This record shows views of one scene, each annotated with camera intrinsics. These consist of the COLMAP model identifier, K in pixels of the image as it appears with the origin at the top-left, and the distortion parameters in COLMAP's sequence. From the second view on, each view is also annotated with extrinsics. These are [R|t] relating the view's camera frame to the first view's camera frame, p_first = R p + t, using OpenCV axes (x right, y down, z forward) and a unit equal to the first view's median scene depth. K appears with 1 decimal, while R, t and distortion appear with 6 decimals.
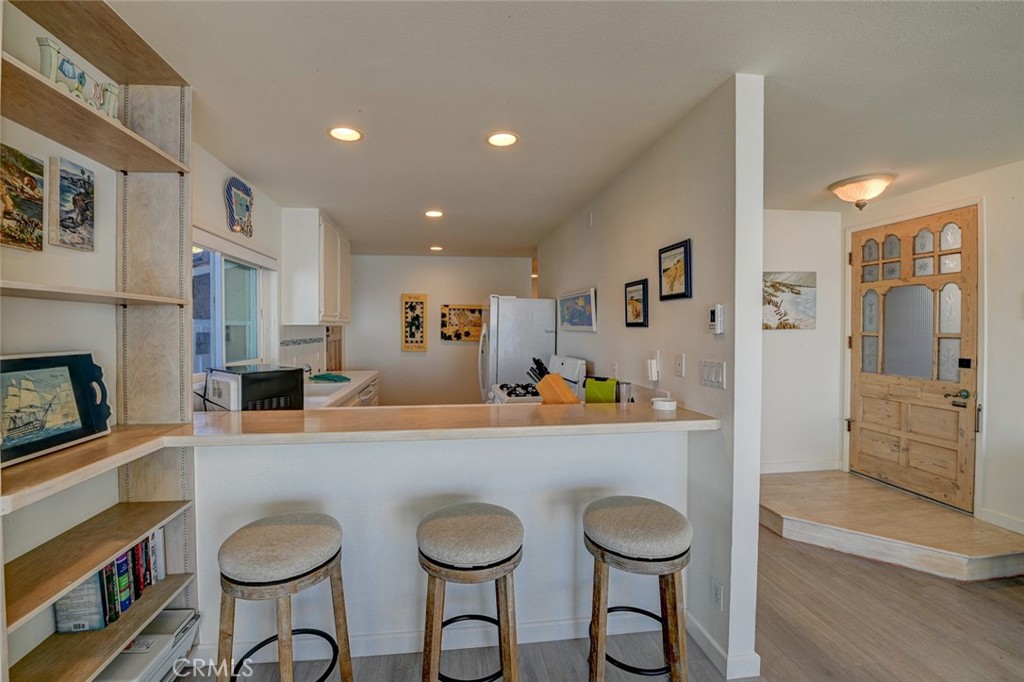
lens RADIAL K [[424.2, 0, 506.3], [0, 424.2, 333.7], [0, 0, 1]] dist [-0.023795, -0.000390]
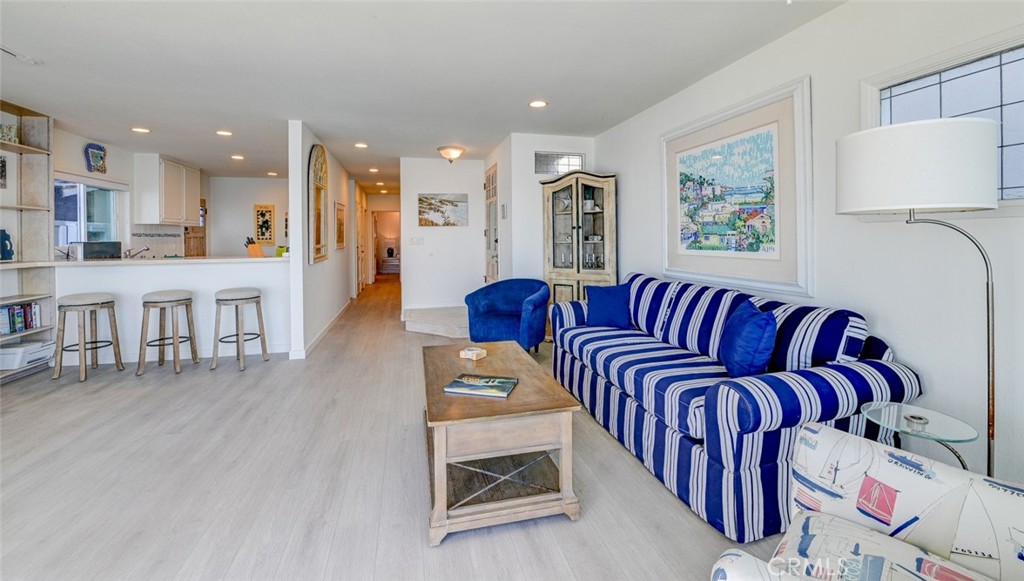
lens RADIAL K [[409.8, 0, 525.7], [0, 409.8, 241.6], [0, 0, 1]] dist [-0.014063, -0.000417]
pose [[0.989812, -0.006420, 0.142234, 0.948937], [0.006967, 0.999970, -0.003350, 0.082211], [-0.142208, 0.004307, 0.989827, -0.986438]]
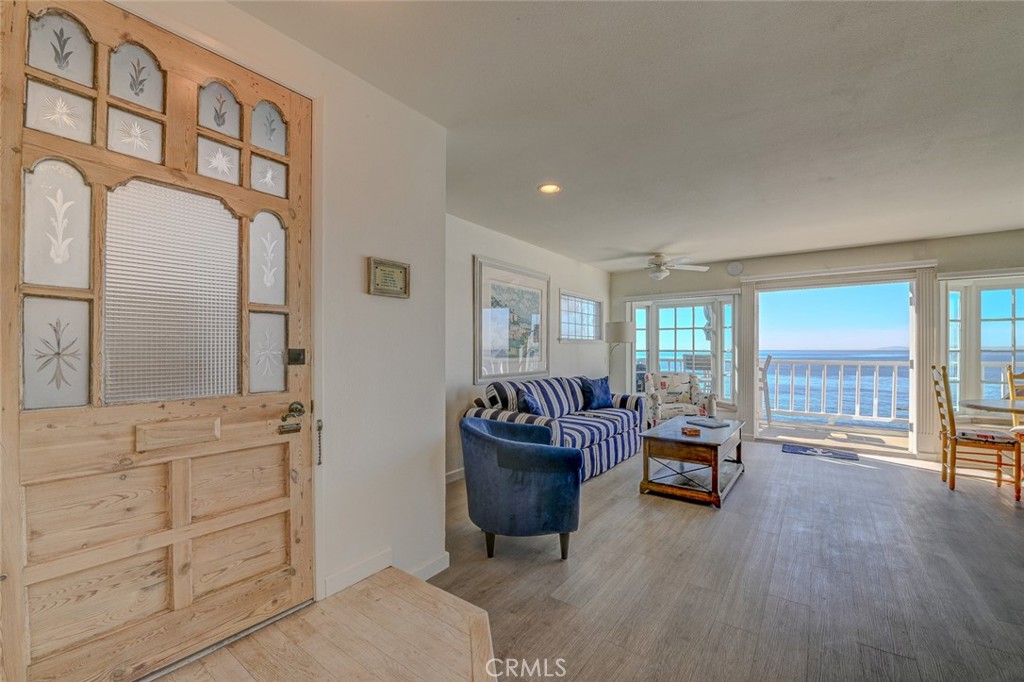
lens RADIAL K [[424.2, 0, 511.5], [0, 424.2, 349.8], [0, 0, 1]] dist [-0.023795, -0.000390]
pose [[-0.715858, -0.001935, 0.698243, 0.456914], [0.007606, 0.999915, 0.010570, 0.055916], [-0.698204, 0.012878, -0.715783, 1.172932]]
